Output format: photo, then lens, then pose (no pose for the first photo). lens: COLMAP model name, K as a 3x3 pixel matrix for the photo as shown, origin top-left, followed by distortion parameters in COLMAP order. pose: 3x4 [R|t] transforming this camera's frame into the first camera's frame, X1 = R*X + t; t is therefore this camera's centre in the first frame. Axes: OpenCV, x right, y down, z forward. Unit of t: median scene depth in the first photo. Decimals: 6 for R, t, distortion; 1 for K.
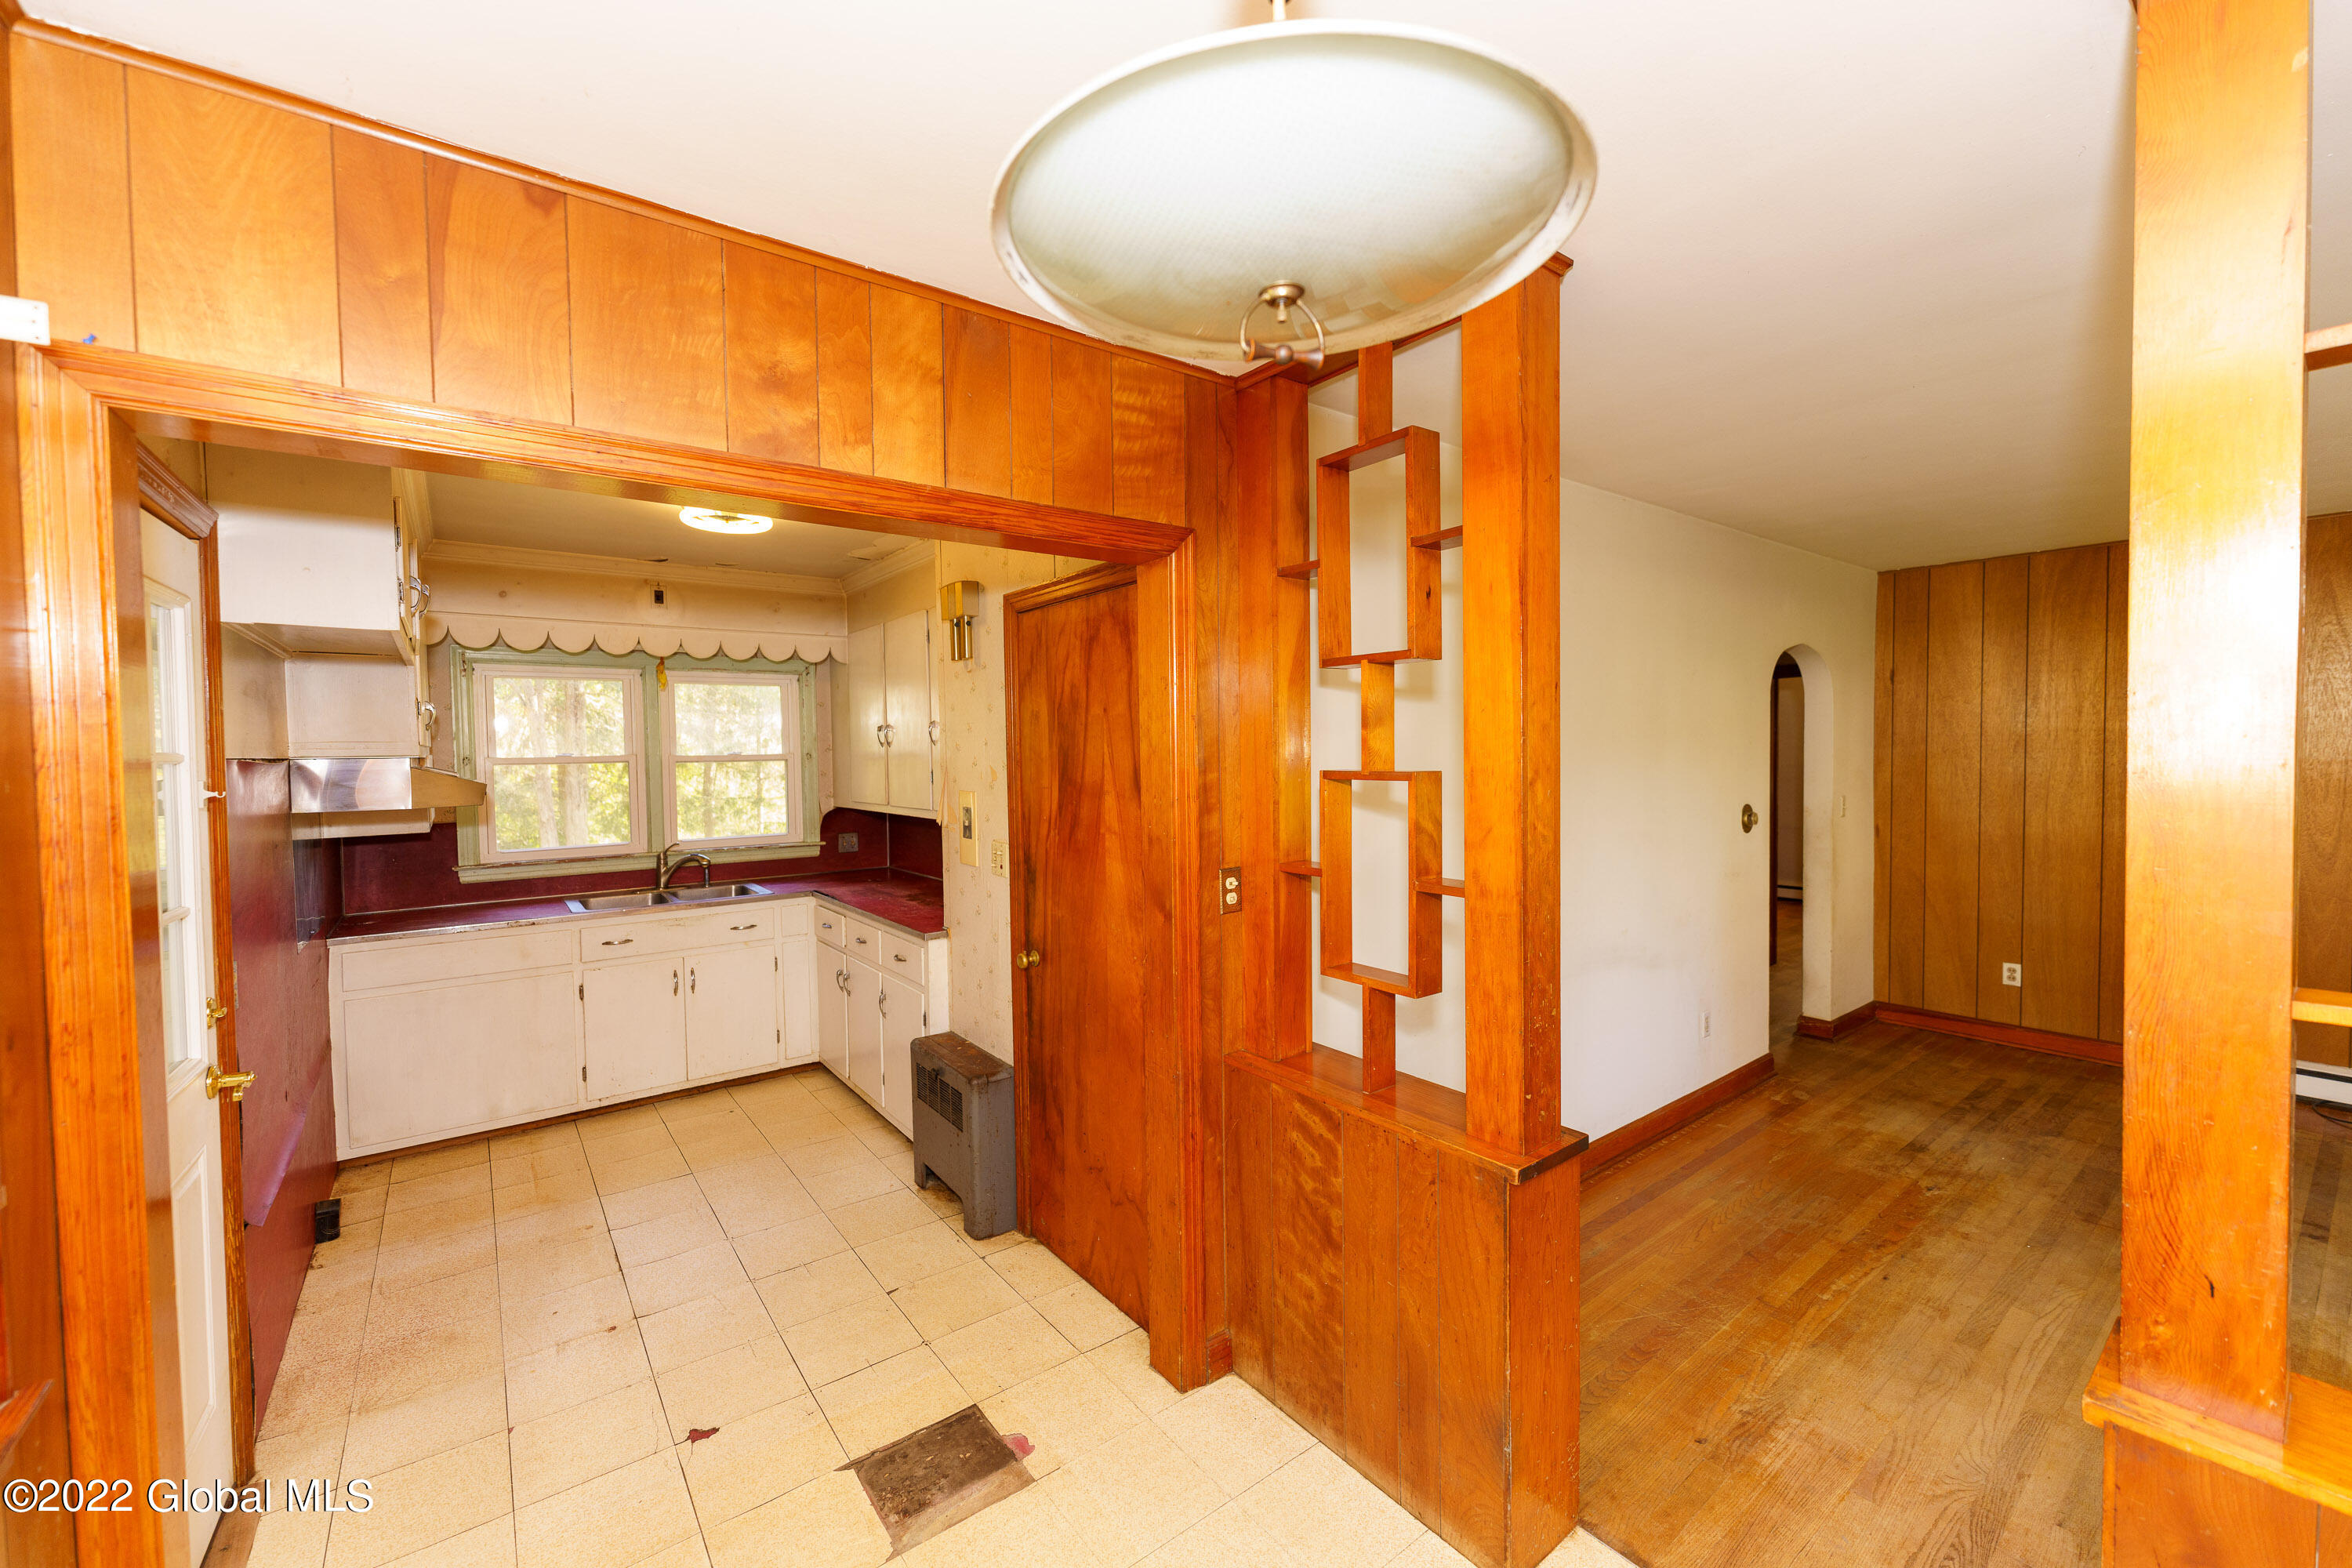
lens RADIAL K [[935.7, 0, 1175.6], [0, 935.7, 779.1], [0, 0, 1]] dist [0.001876, -0.000074]
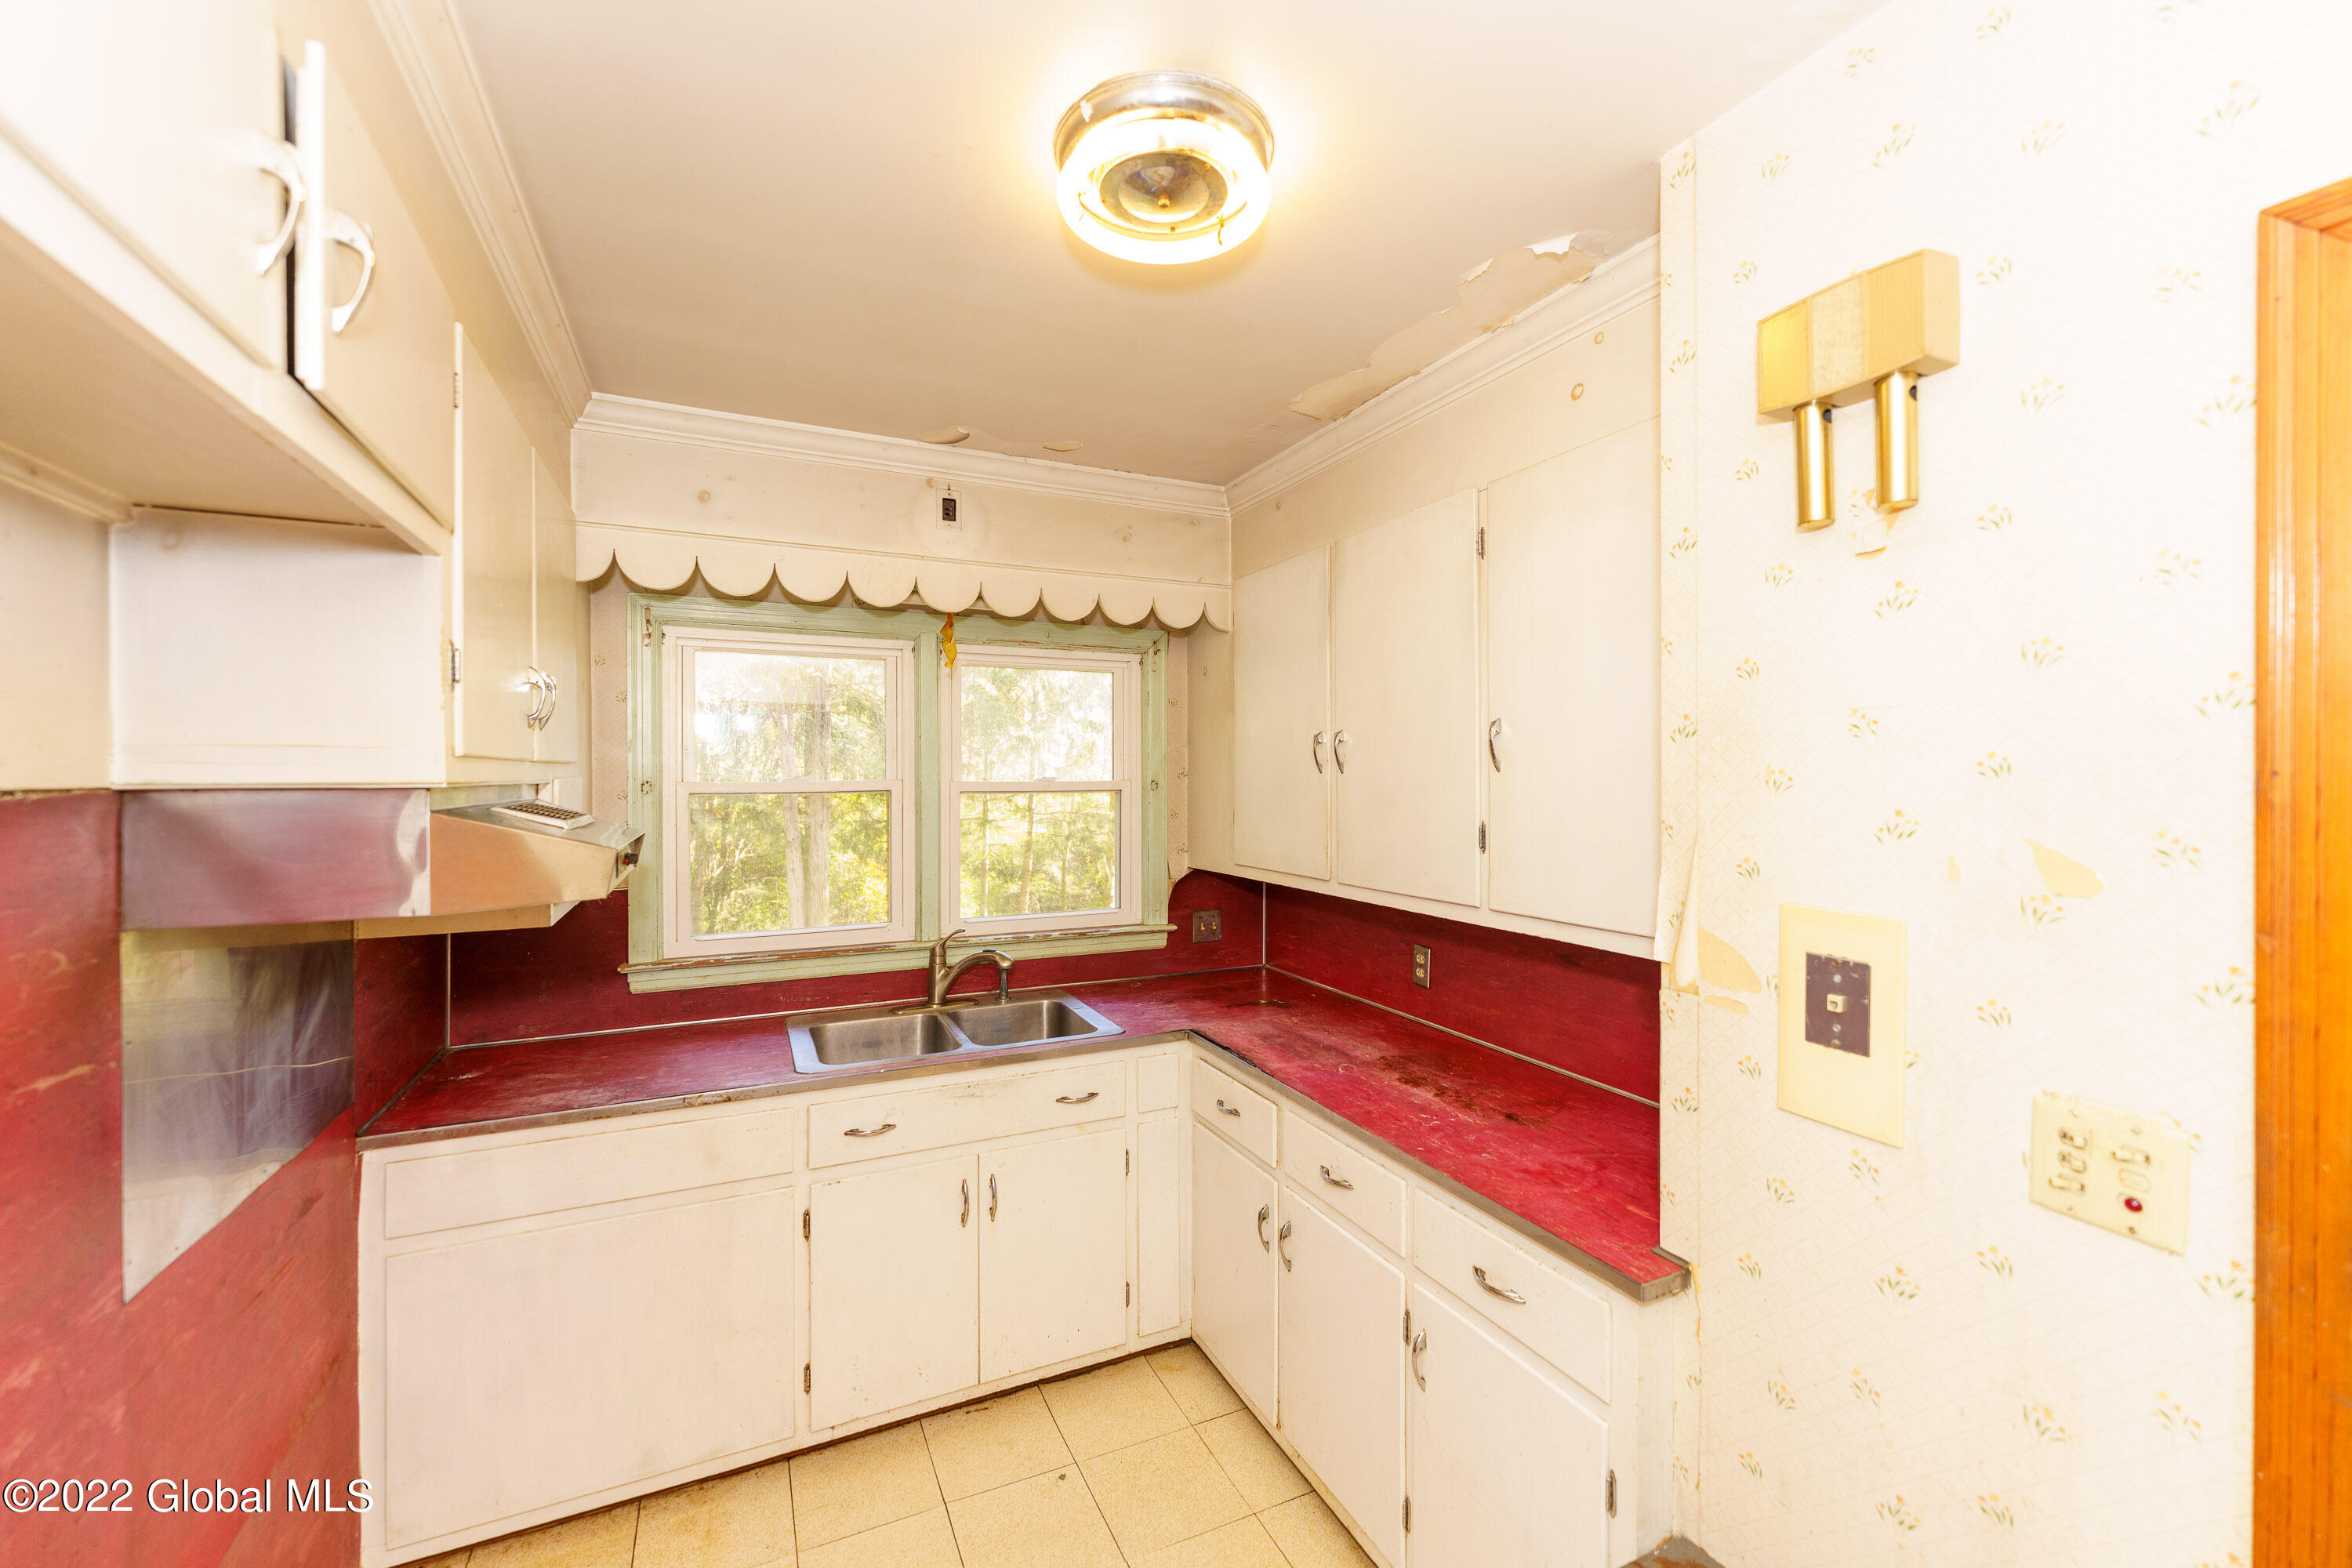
lens RADIAL K [[935.7, 0, 1175.7], [0, 935.7, 779.5], [0, 0, 1]] dist [0.001876, -0.000074]
pose [[0.978341, 0.014698, -0.206478, -0.306153], [-0.020152, 0.999501, -0.024335, -0.016733], [0.206017, 0.027969, 0.978149, 0.488375]]
